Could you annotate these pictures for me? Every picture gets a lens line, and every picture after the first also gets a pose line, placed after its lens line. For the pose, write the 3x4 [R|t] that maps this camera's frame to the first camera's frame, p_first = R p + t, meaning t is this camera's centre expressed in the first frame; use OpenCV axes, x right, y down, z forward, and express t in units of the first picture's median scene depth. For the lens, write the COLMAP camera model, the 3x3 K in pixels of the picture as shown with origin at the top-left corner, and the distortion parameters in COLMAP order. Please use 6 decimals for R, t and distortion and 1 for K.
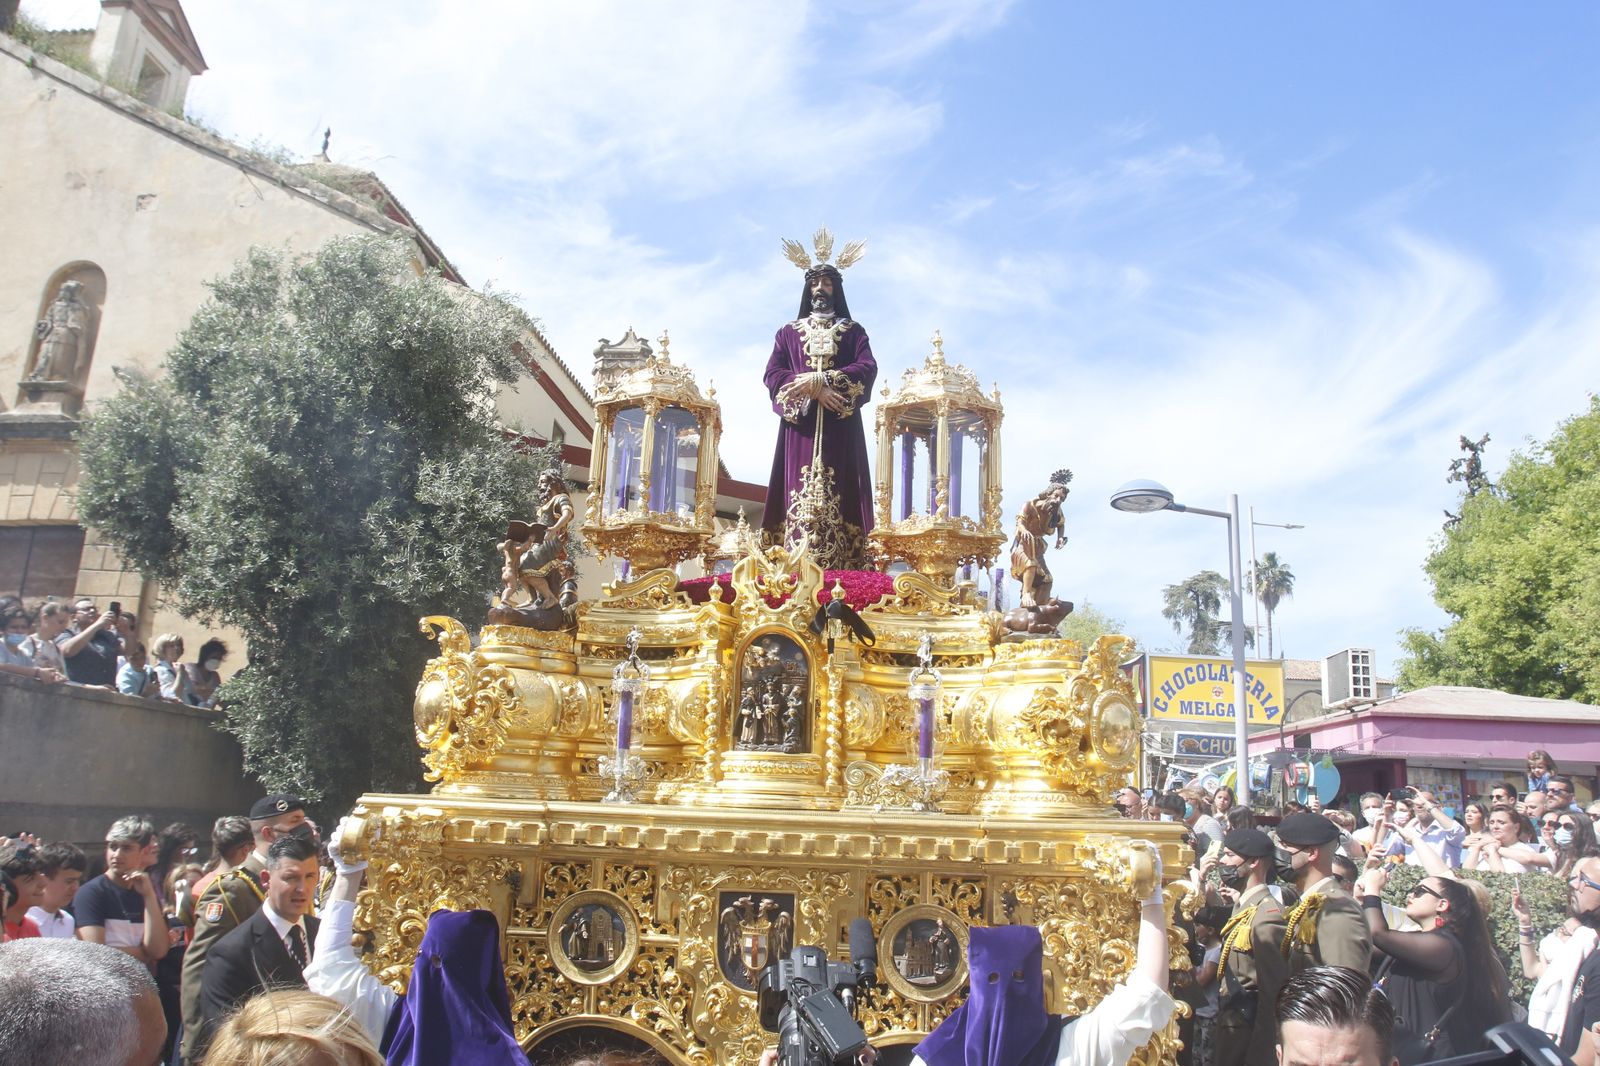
lens RADIAL K [[1127.9, 0, 802.0], [0, 1127.9, 571.2], [0, 0, 1]] dist [-0.056612, 0.001300]
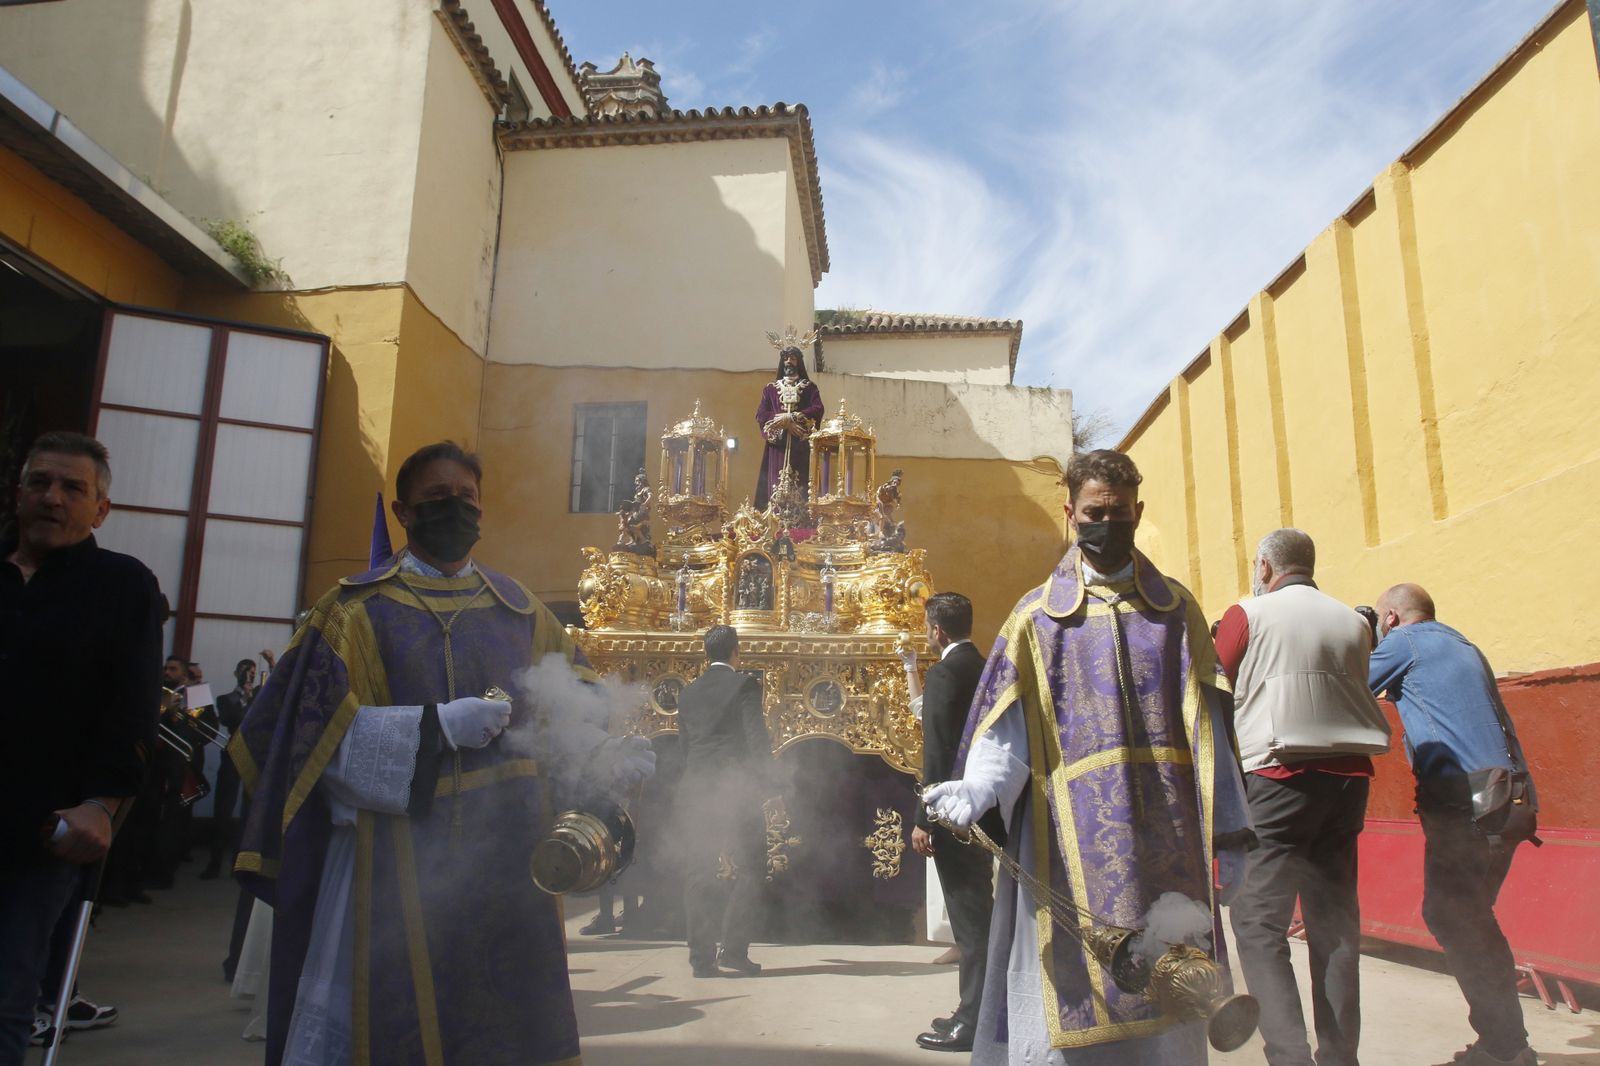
lens RADIAL K [[1127.9, 0, 802.0], [0, 1127.9, 571.2], [0, 0, 1]] dist [-0.056612, 0.001300]
pose [[0.999561, -0.016235, -0.024776, 0.110027], [0.016272, 0.999867, 0.001279, 0.086384], [0.024752, -0.001681, 0.999692, -1.025927]]
